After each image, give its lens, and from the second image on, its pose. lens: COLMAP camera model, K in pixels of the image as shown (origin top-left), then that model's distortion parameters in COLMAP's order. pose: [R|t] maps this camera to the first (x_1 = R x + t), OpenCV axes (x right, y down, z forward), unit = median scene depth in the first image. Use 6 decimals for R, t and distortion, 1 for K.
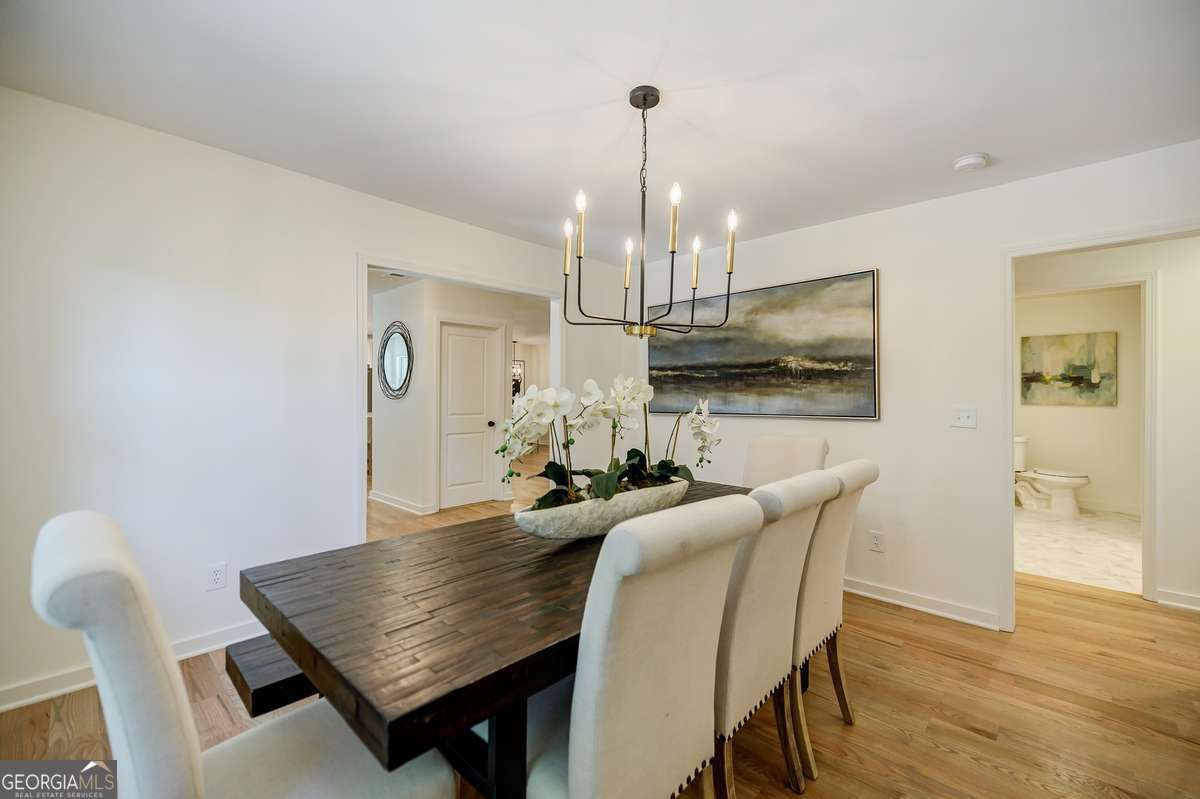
lens RADIAL K [[521.7, 0, 603.9], [0, 521.7, 393.9], [0, 0, 1]] dist [0.003619, -0.001229]
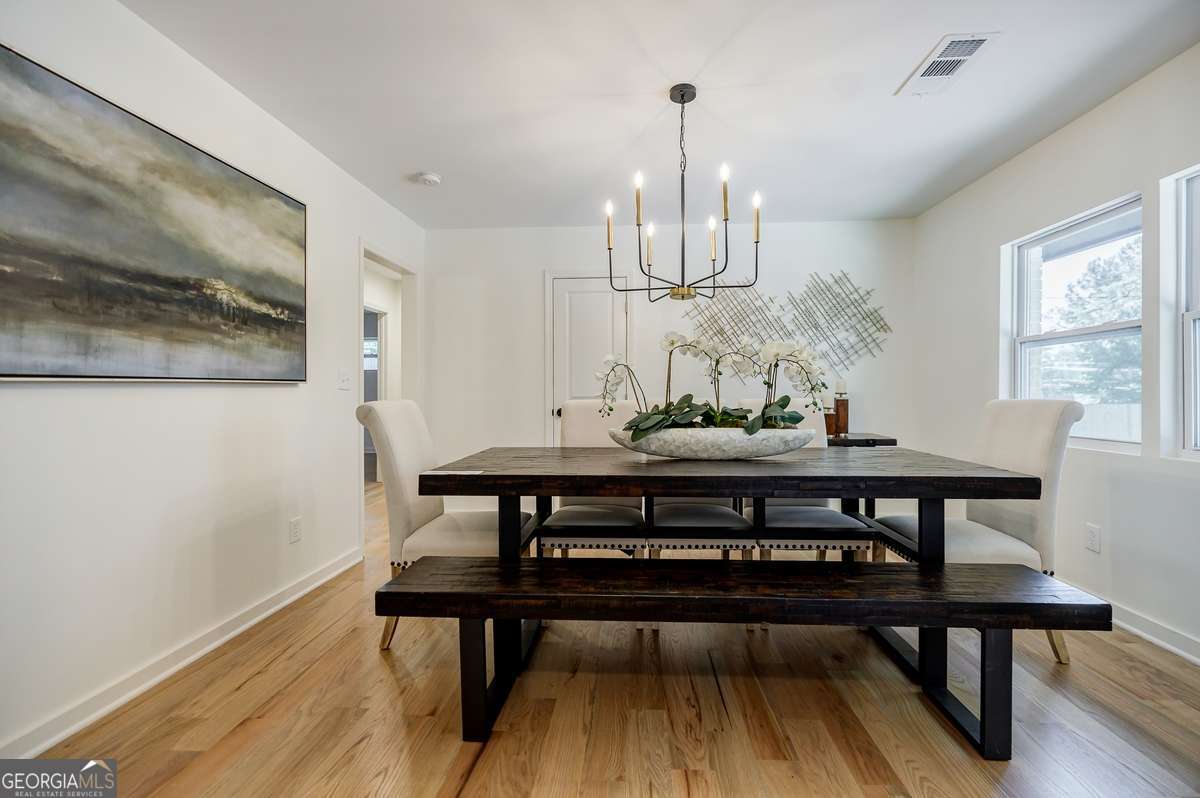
lens RADIAL K [[521.7, 0, 603.6], [0, 521.7, 400.1], [0, 0, 1]] dist [0.003619, -0.001229]
pose [[-0.644166, -0.016770, 0.764701, -0.385869], [-0.004252, 0.999823, 0.018344, 0.051455], [-0.764873, 0.008565, -0.644124, 1.037434]]
